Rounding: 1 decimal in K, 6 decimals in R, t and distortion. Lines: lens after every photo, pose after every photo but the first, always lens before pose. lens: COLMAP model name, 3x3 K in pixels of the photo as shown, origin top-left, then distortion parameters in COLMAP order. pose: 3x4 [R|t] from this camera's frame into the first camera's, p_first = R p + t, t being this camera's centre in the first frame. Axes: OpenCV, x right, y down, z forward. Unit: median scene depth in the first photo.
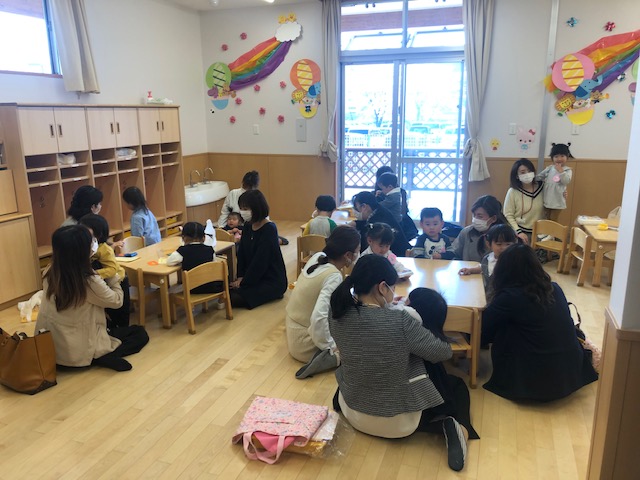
lens RADIAL K [[521.4, 0, 319.7], [0, 521.4, 241.9], [0, 0, 1]] dist [0.042905, -0.003058]
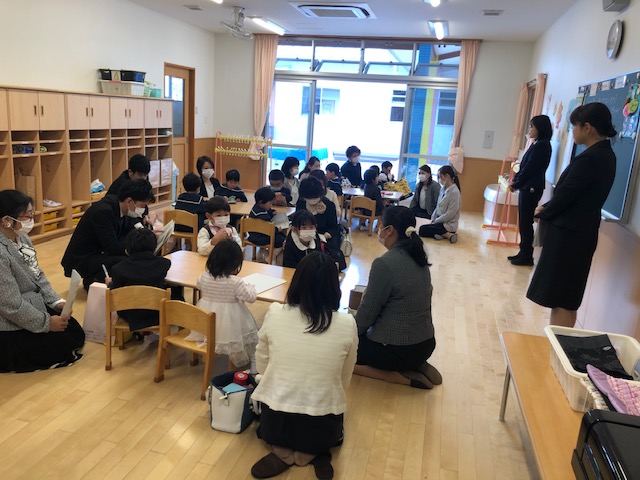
lens RADIAL K [[521.4, 0, 321.2], [0, 521.4, 238.6], [0, 0, 1]] dist [0.042905, -0.003058]
pose [[0.980205, 0.038292, 0.194247, -0.099101], [-0.035723, 0.999222, -0.016712, 0.064235], [-0.194736, 0.009442, 0.980810, -0.245428]]
